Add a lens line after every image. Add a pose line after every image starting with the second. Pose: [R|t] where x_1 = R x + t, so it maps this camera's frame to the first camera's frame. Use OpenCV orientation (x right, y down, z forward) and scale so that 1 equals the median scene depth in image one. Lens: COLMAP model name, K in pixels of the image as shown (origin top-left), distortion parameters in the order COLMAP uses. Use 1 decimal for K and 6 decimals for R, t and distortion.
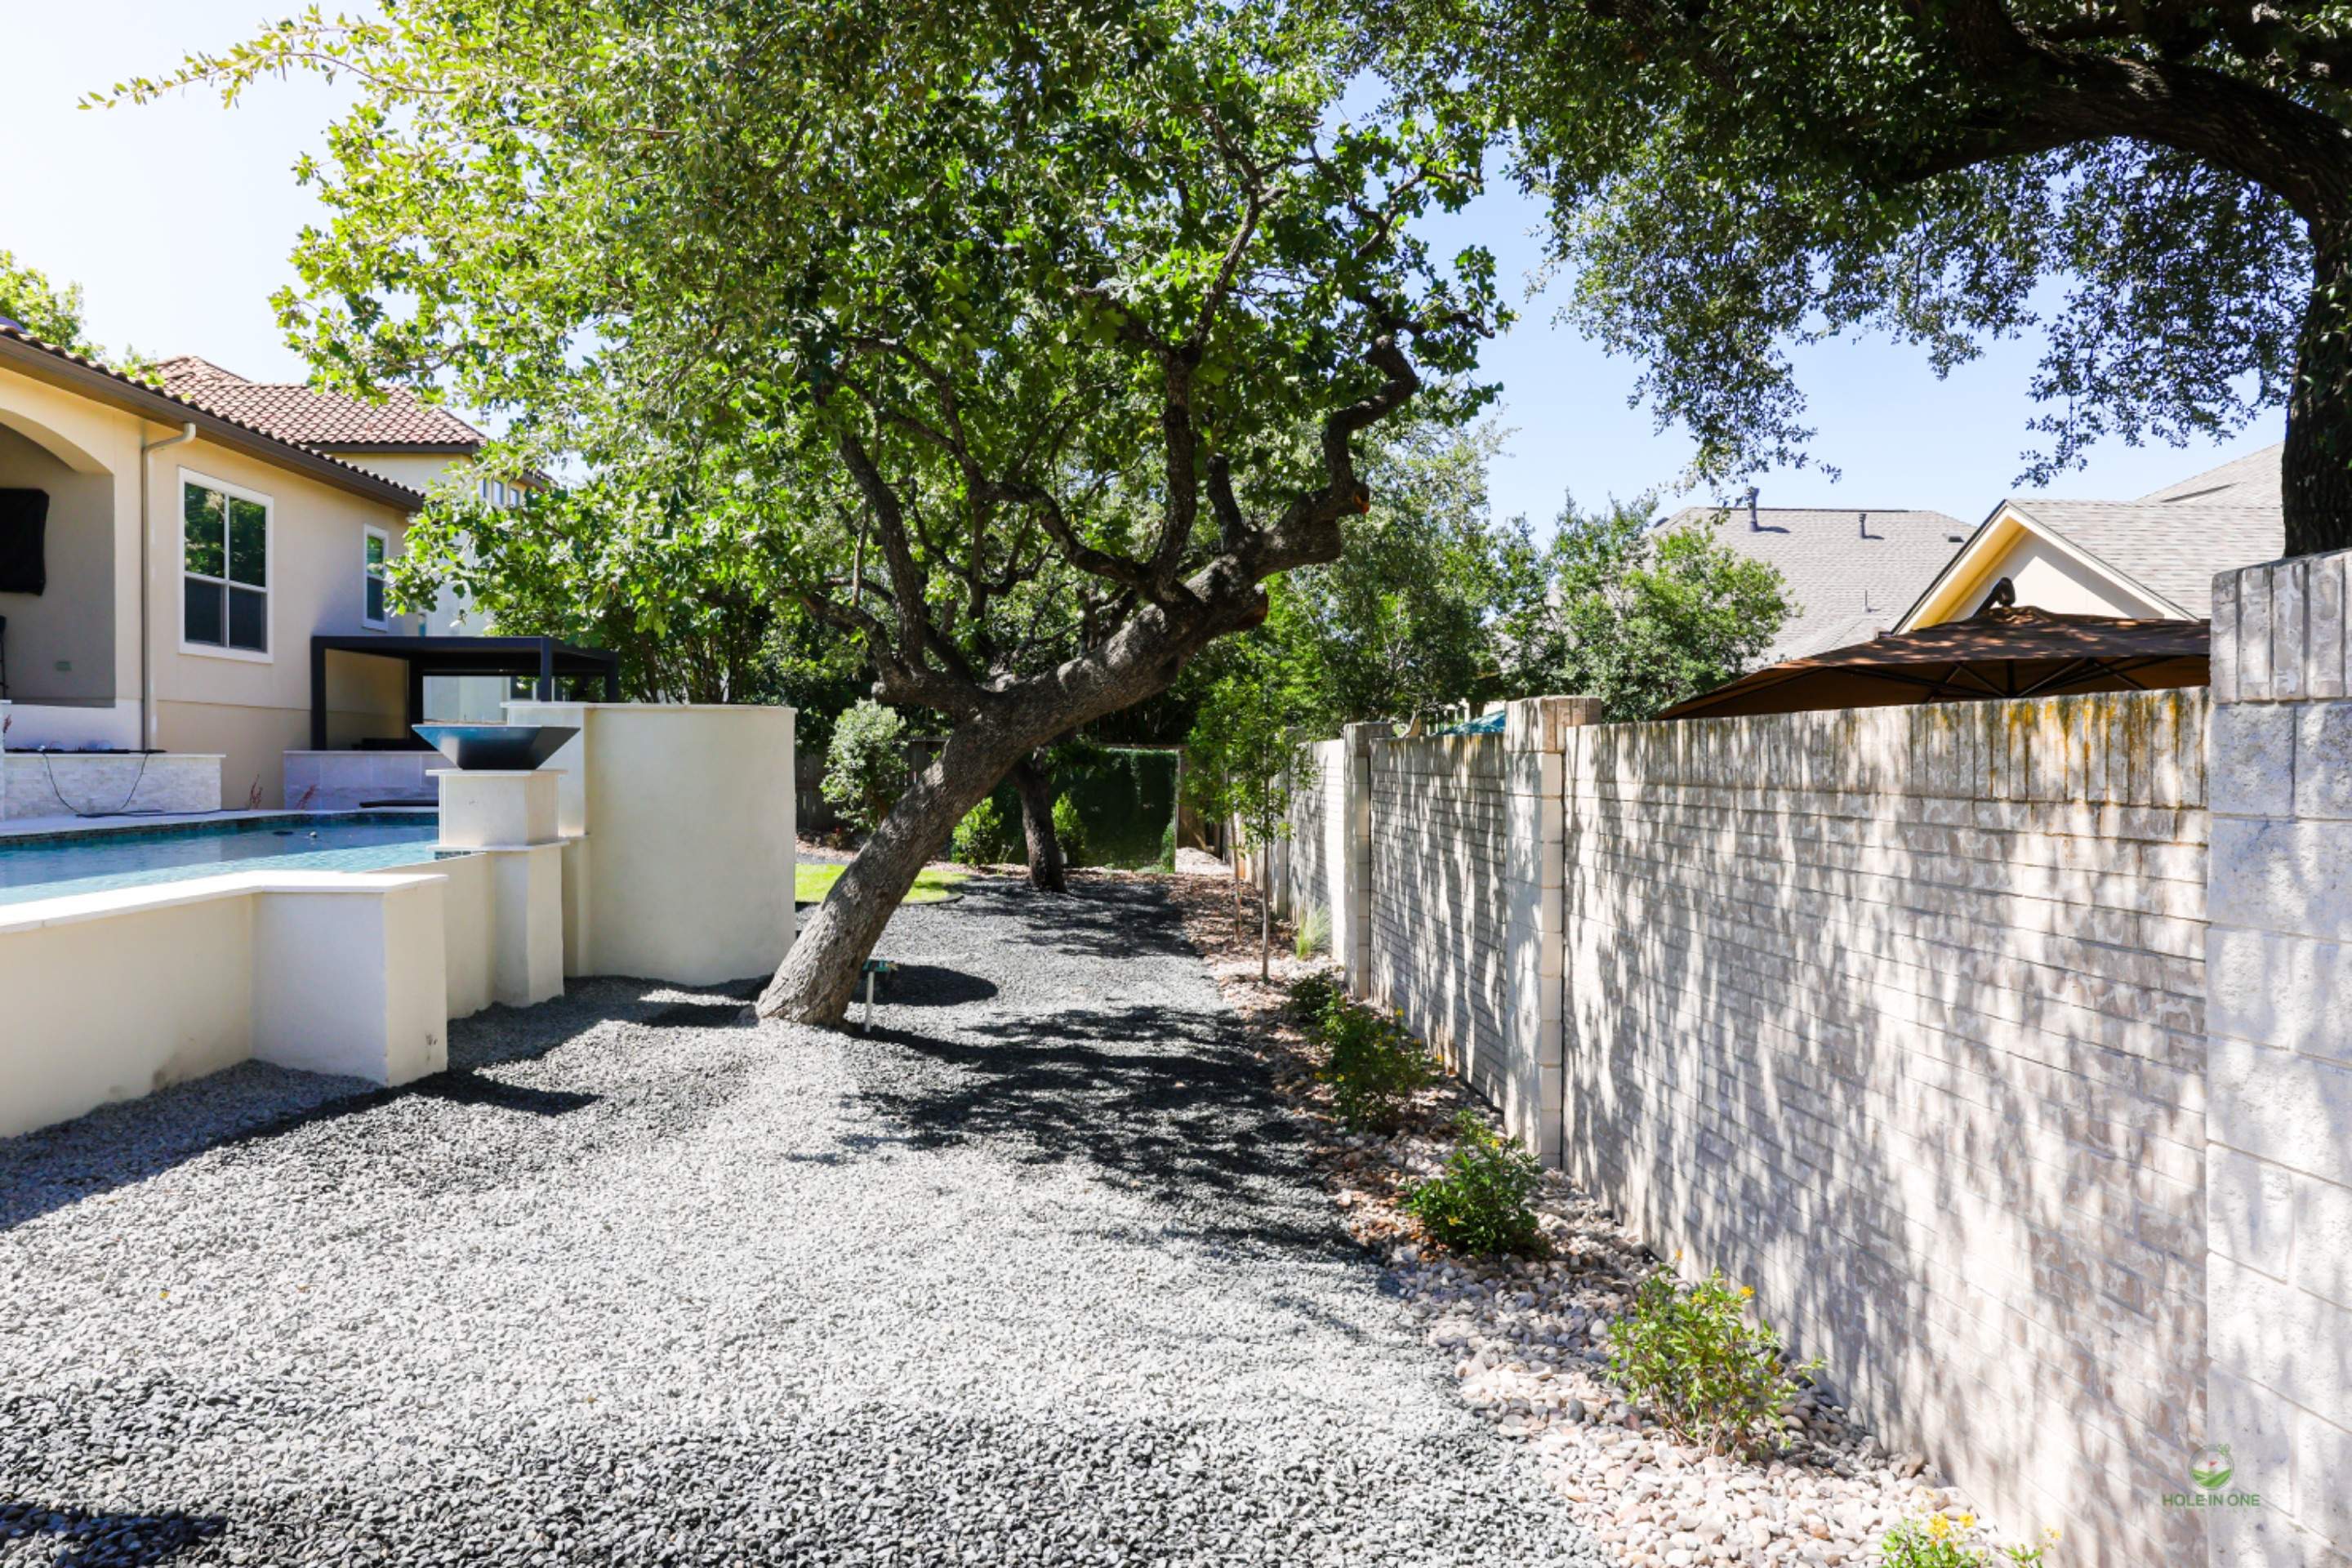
lens RADIAL K [[1626.9, 0, 1163.6], [0, 1626.9, 779.2], [0, 0, 1]] dist [-0.081391, 0.096693]
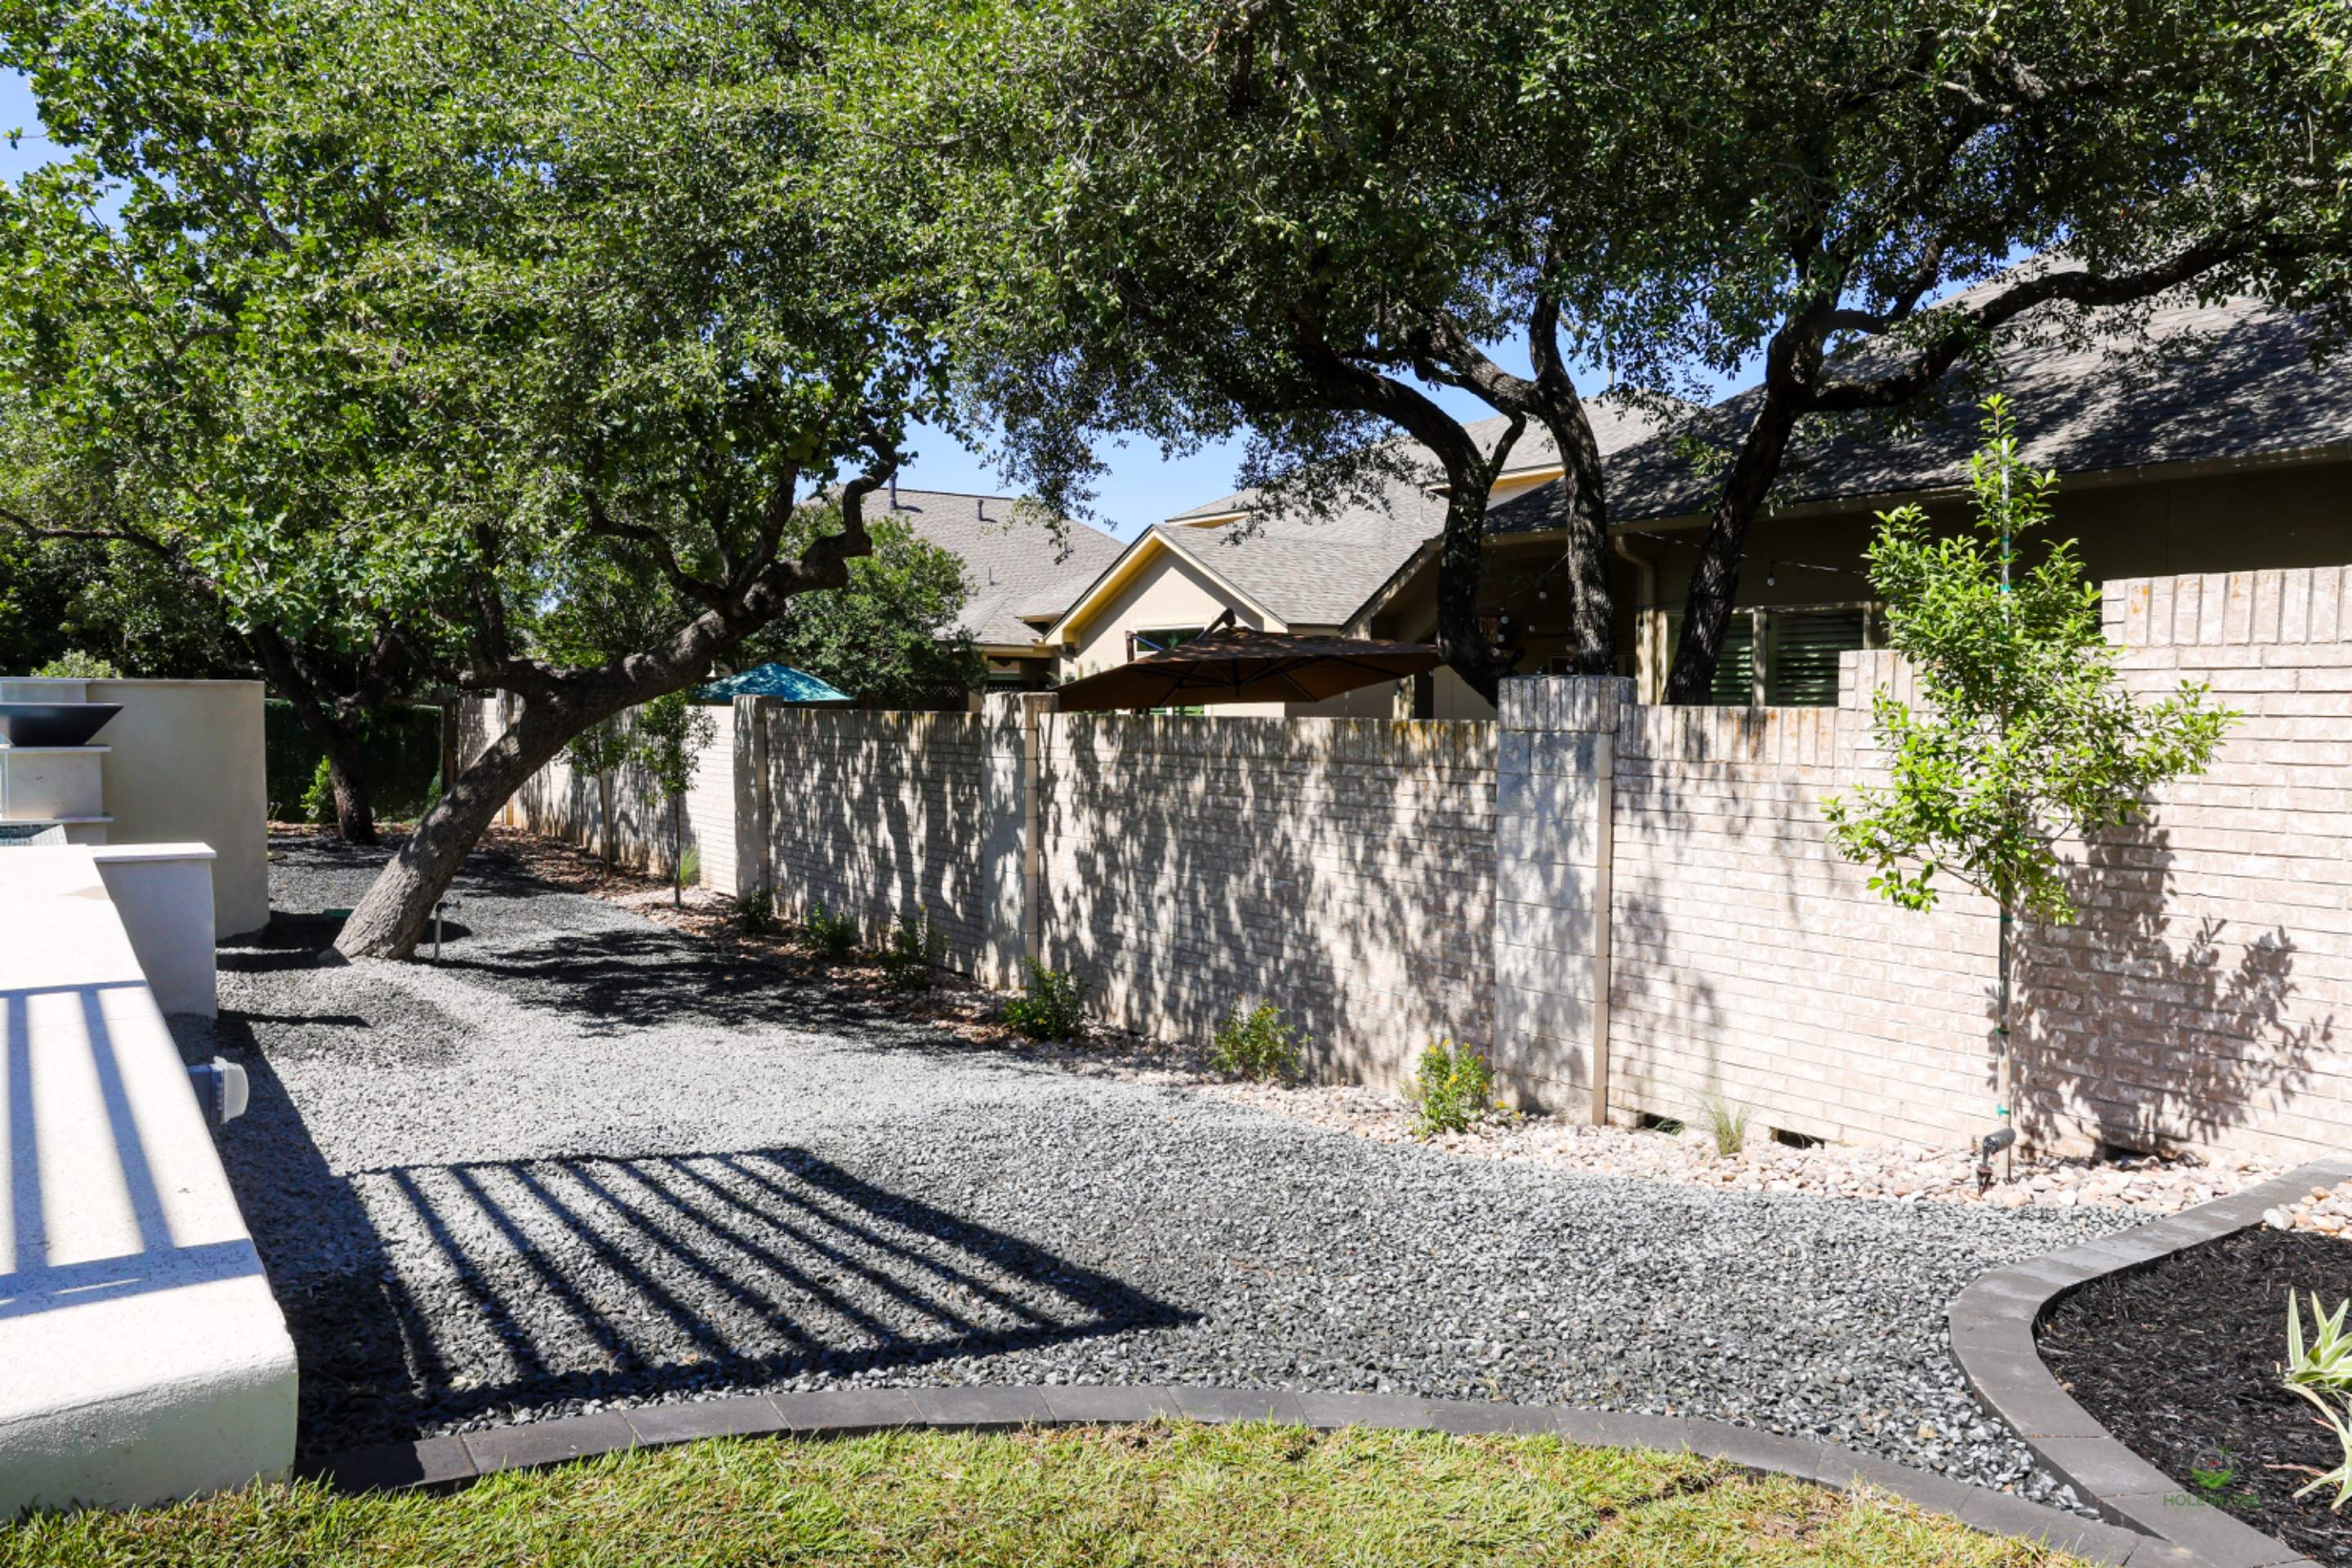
lens RADIAL K [[1595.8, 0, 1206.2], [0, 1595.8, 776.1], [0, 0, 1]] dist [-0.120444, 0.168998]
pose [[0.824334, -0.025291, 0.565539, -0.626260], [0.004919, 0.999284, 0.037518, -0.035977], [-0.566083, -0.028146, 0.823868, -0.447597]]
